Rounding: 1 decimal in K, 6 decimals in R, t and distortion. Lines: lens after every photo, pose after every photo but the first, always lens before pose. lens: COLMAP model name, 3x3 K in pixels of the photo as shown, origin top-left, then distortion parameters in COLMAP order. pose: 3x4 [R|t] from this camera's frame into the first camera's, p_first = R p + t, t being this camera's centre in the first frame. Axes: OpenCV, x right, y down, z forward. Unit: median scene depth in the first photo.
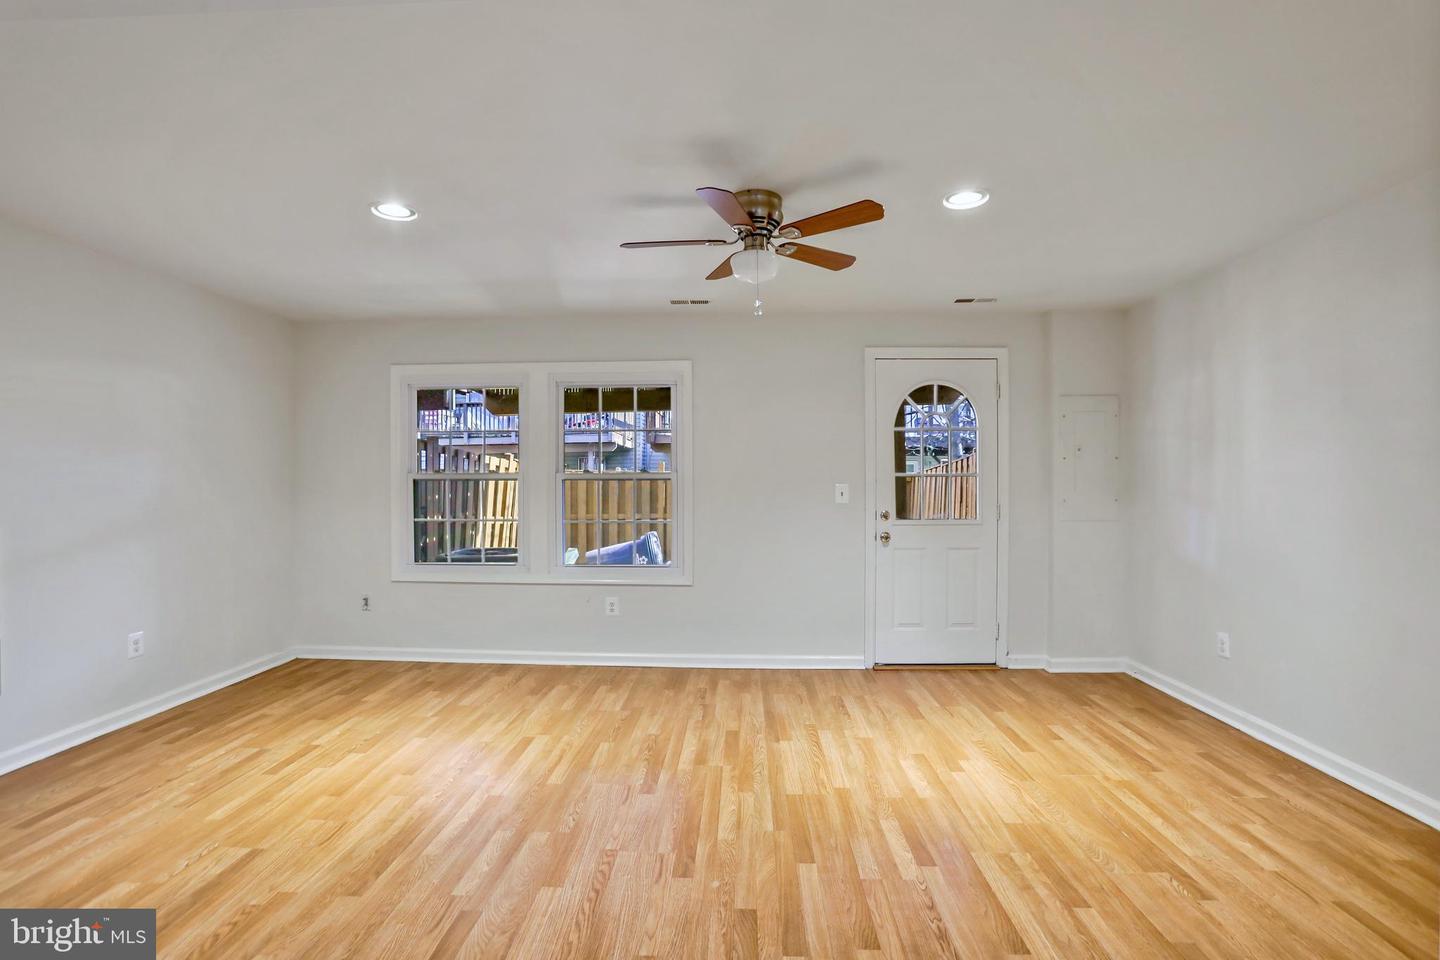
lens RADIAL K [[658.5, 0, 698.3], [0, 658.5, 481.6], [0, 0, 1]] dist [-0.055739, 0.023650]
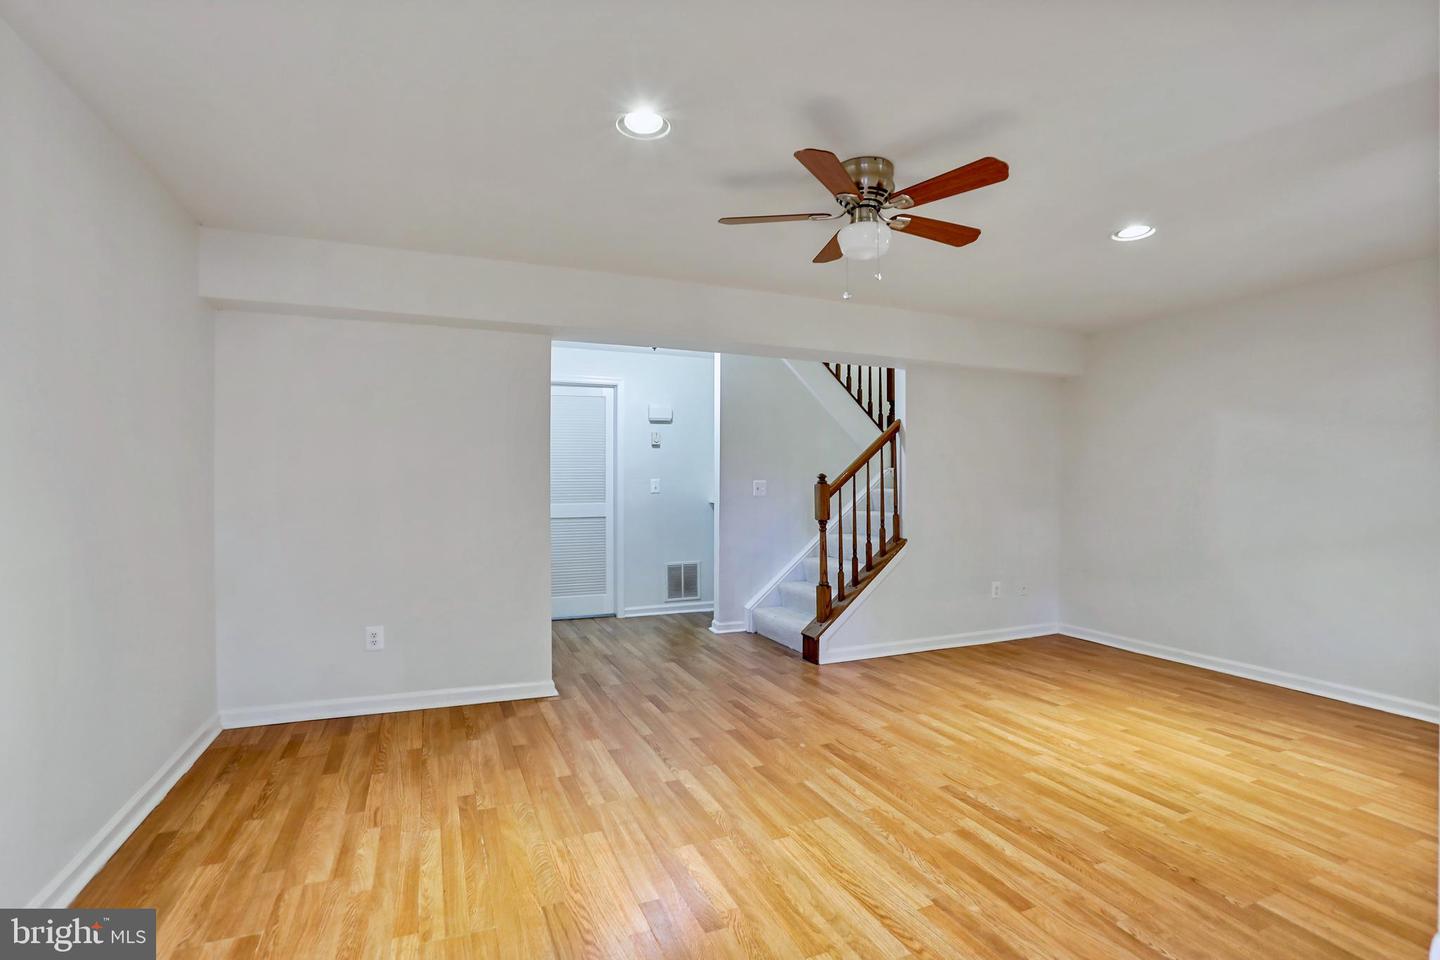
lens RADIAL K [[658.5, 0, 698.3], [0, 658.5, 481.6], [0, 0, 1]] dist [-0.055739, 0.023650]
pose [[-0.898126, -0.001534, -0.439735, 0.744640], [-0.000875, 0.999998, -0.001702, 0.019794], [0.439737, -0.001144, -0.898126, 1.857163]]
